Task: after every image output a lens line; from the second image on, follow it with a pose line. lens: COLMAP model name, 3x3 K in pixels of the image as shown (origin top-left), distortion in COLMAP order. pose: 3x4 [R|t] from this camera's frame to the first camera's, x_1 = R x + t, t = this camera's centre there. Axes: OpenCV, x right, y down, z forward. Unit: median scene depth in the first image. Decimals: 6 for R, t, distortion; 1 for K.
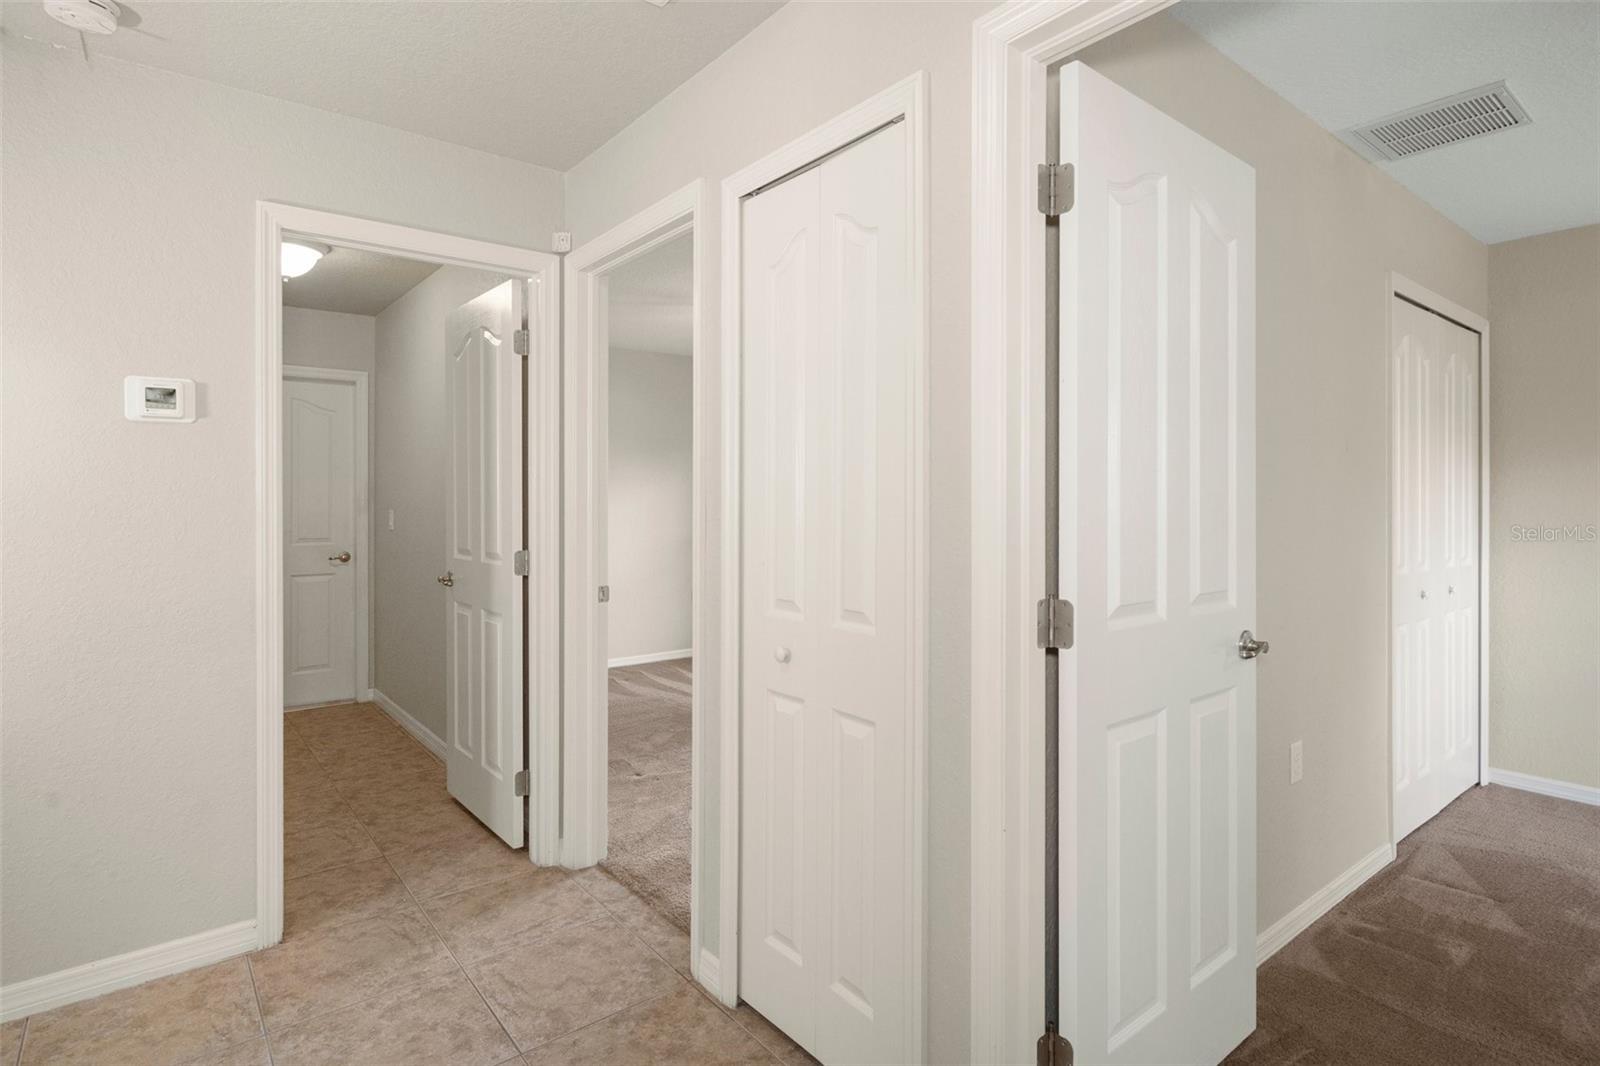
lens RADIAL K [[814.8, 0, 792.1], [0, 814.8, 505.4], [0, 0, 1]] dist [0.001607, 0.000357]
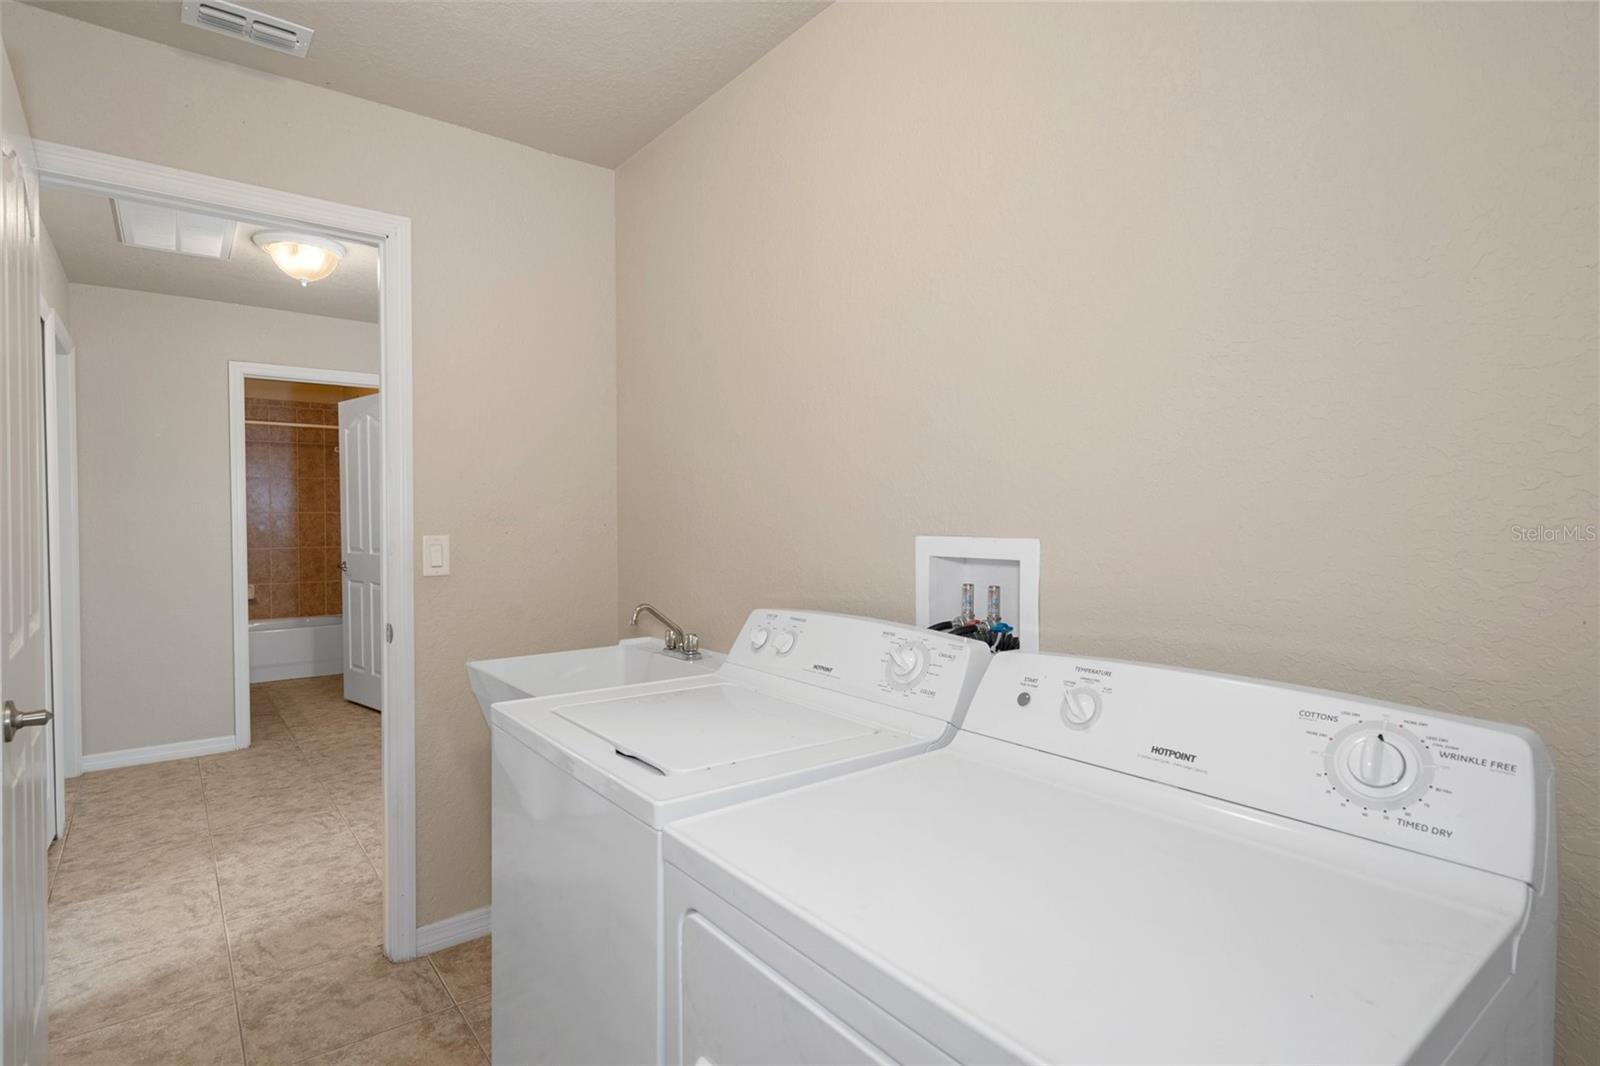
lens RADIAL K [[808.1, 0, 799.5], [0, 808.1, 523.6], [0, 0, 1]] dist [0.003925, 0.000672]
pose [[-0.999967, 0.002877, 0.007585, -1.197722], [0.003015, 0.999830, 0.018191, -0.017409], [-0.007531, 0.018213, -0.999806, 2.073602]]
